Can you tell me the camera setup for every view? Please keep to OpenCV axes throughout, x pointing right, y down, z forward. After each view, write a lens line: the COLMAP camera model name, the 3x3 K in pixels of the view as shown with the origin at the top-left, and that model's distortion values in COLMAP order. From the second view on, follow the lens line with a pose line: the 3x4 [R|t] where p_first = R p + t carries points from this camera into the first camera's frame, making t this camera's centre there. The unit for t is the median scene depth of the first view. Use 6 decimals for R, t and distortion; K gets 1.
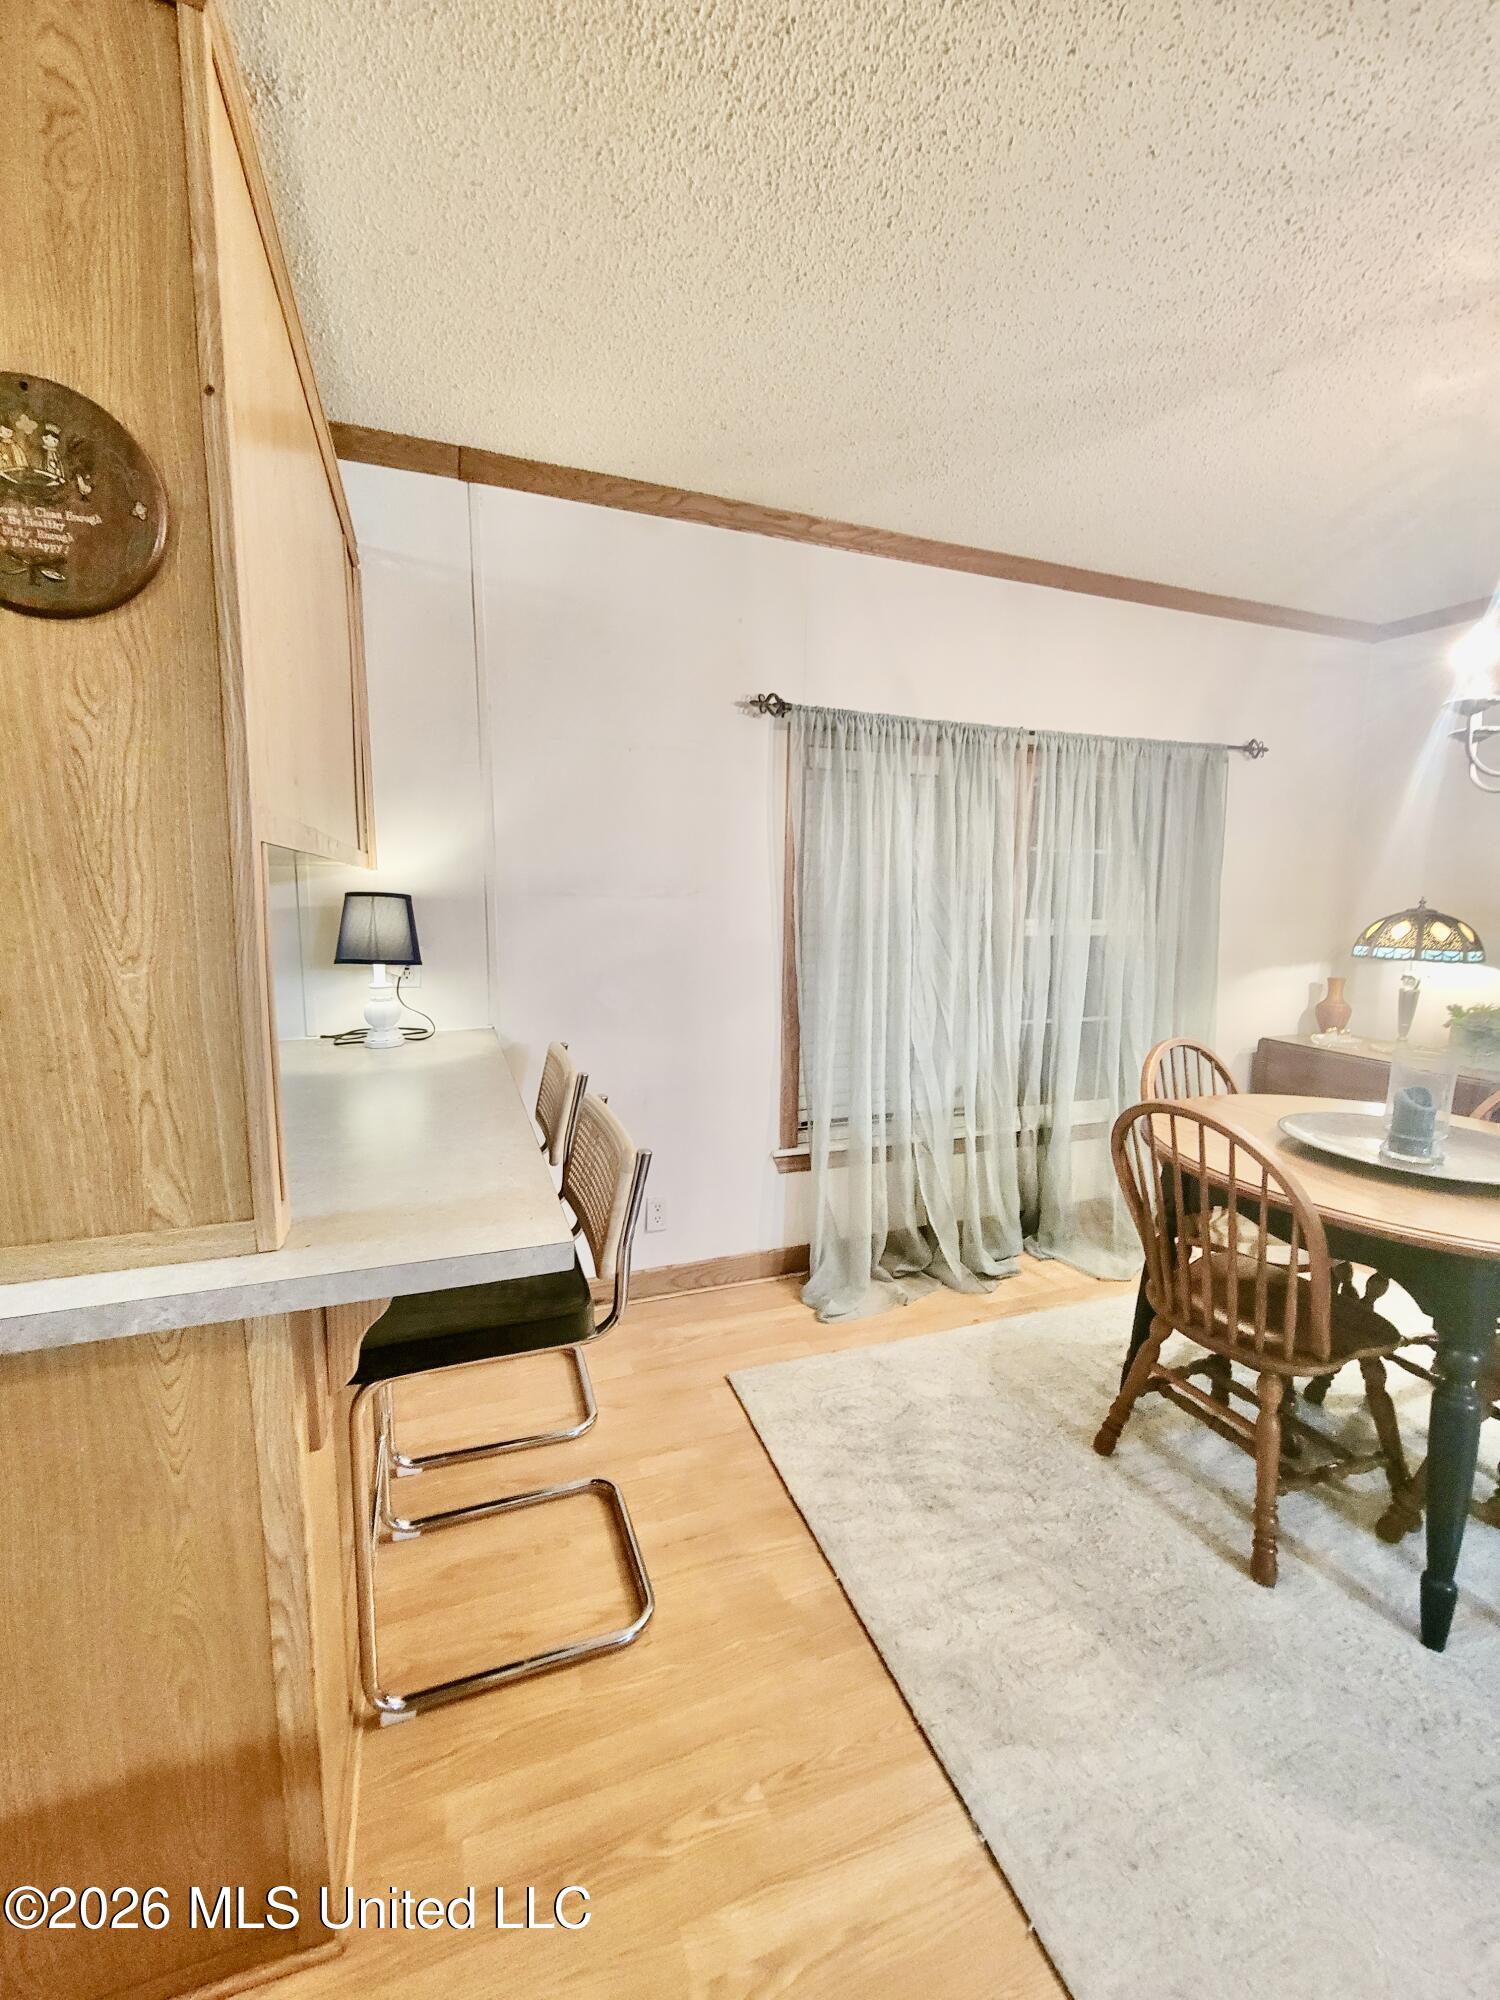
lens RADIAL K [[815.6, 0, 753.9], [0, 815.6, 1018.1], [0, 0, 1]] dist [0.001525, 0.000110]
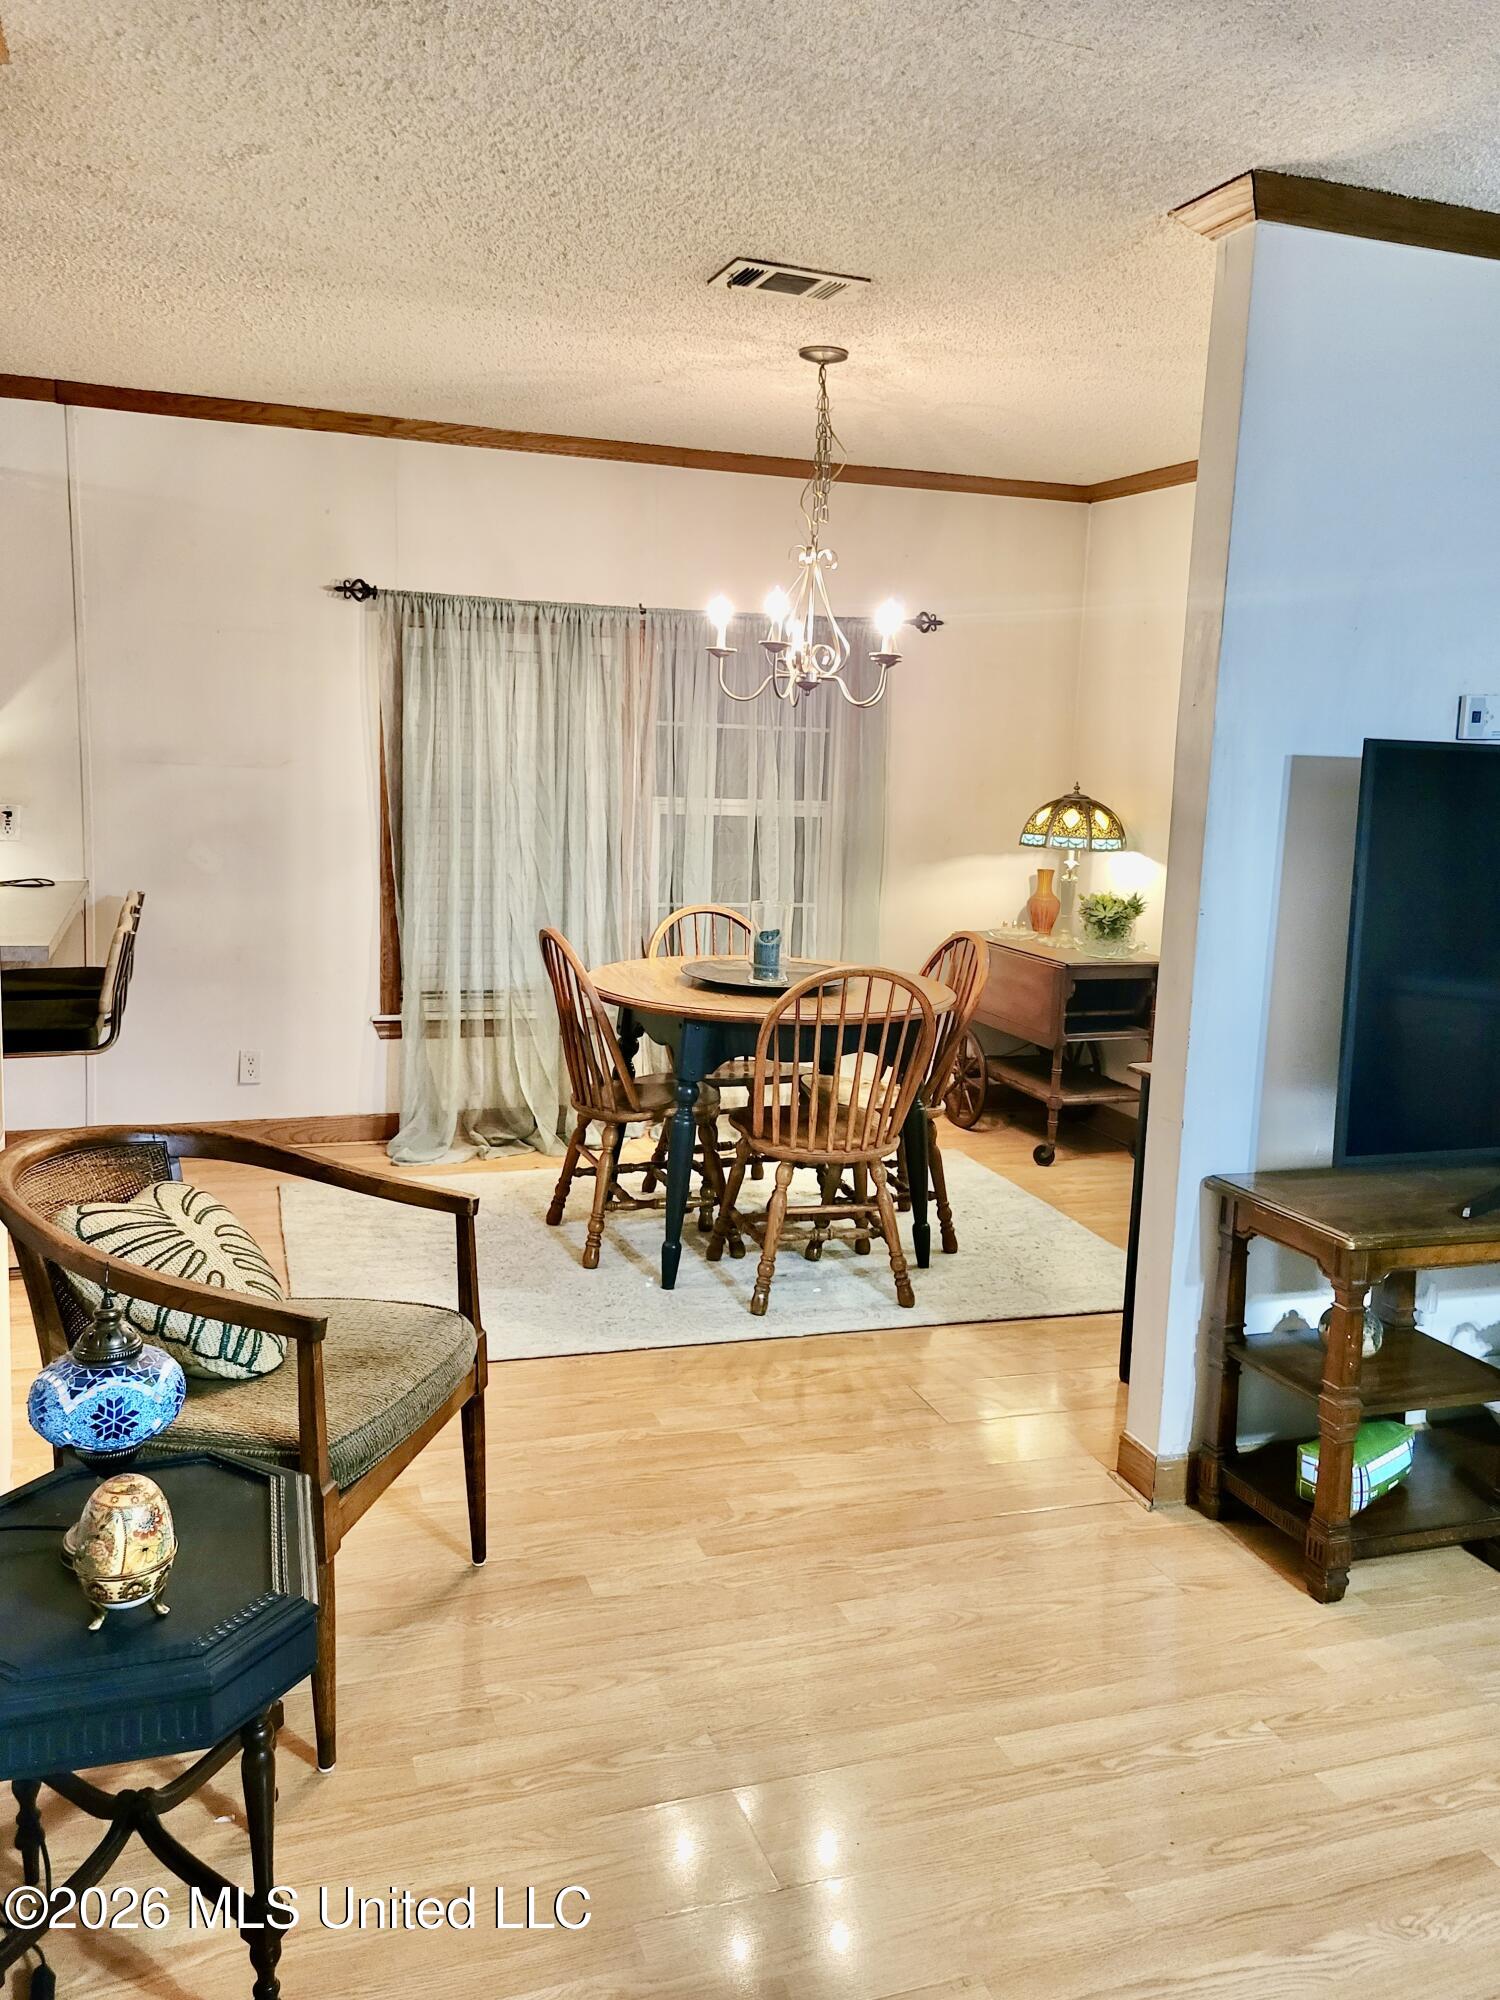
lens RADIAL K [[1585.3, 0, 747.6], [0, 1585.3, 990.5], [0, 0, 1]] dist [0.056247, -0.000653]
pose [[0.999341, 0.028379, -0.022639, 0.567938], [-0.028371, 0.999597, 0.000661, 0.123682], [0.022649, -0.000019, 0.999743, -1.040024]]
